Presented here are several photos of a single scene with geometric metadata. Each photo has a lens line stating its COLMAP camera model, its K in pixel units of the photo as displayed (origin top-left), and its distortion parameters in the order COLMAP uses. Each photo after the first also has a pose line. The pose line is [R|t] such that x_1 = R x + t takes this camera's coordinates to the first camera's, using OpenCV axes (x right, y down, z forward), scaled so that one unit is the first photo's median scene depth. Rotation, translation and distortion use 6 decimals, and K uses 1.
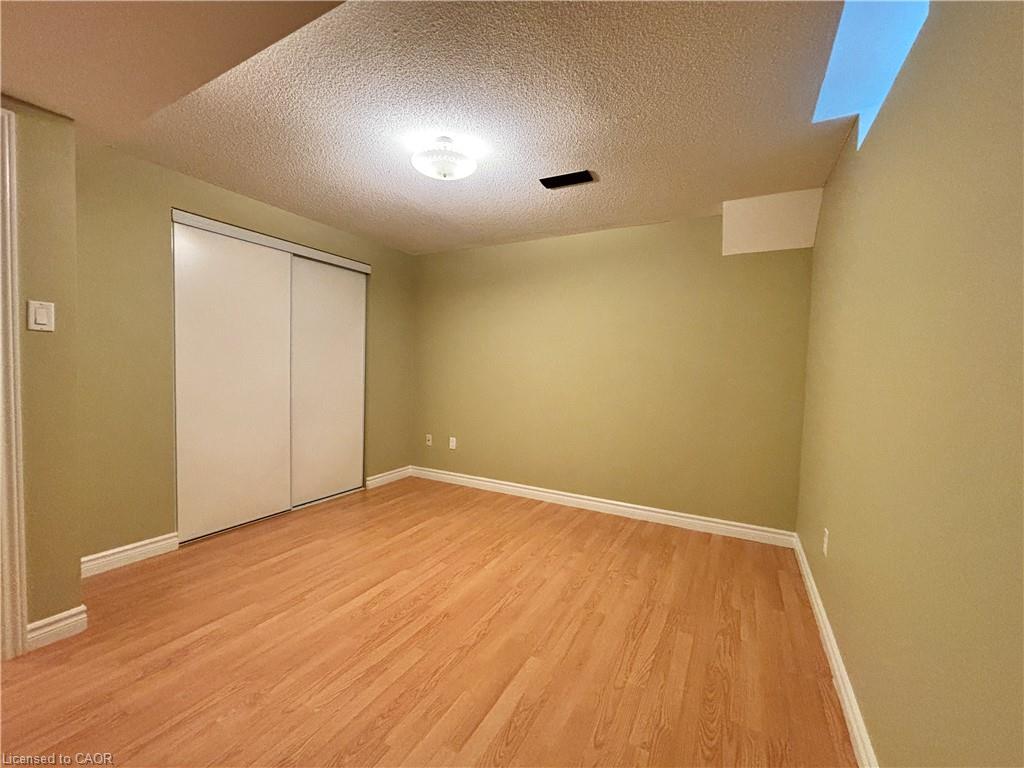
lens RADIAL K [[415.7, 0, 513.9], [0, 415.7, 382.5], [0, 0, 1]] dist [-0.000803, -0.000145]
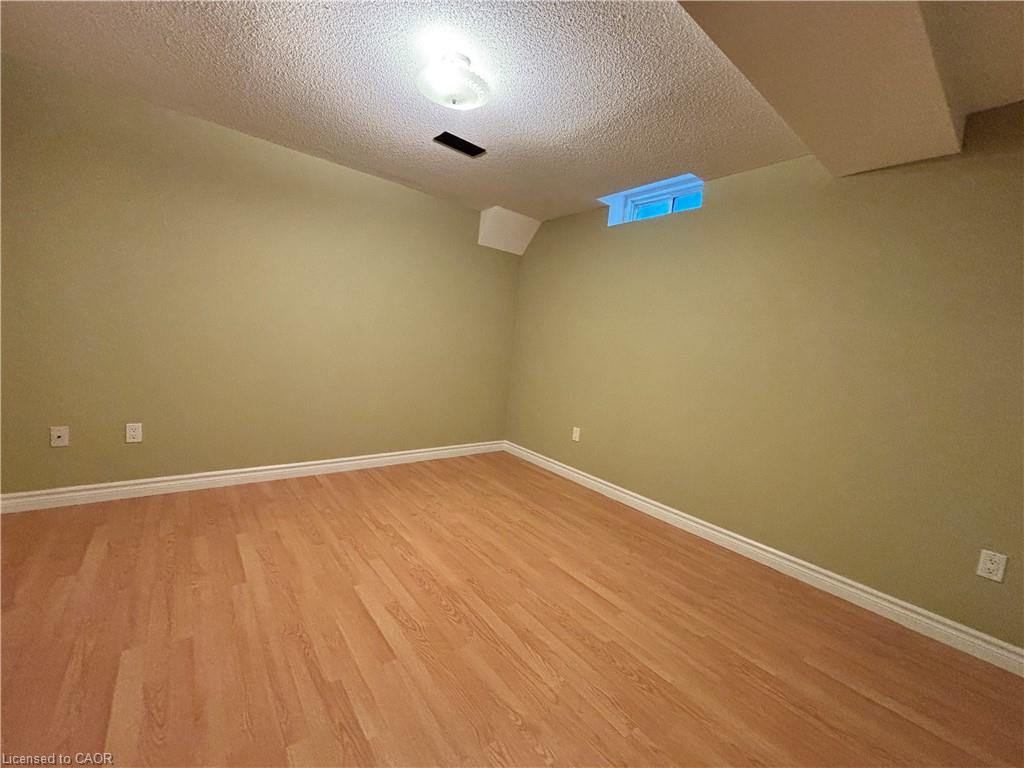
lens RADIAL K [[408.2, 0, 513.0], [0, 408.2, 387.4], [0, 0, 1]] dist [0.002257, -0.000415]
pose [[0.391929, -0.096792, 0.914890, -0.739114], [-0.041574, 0.991571, 0.122714, -0.027020], [-0.919056, -0.086131, 0.384601, 0.419480]]
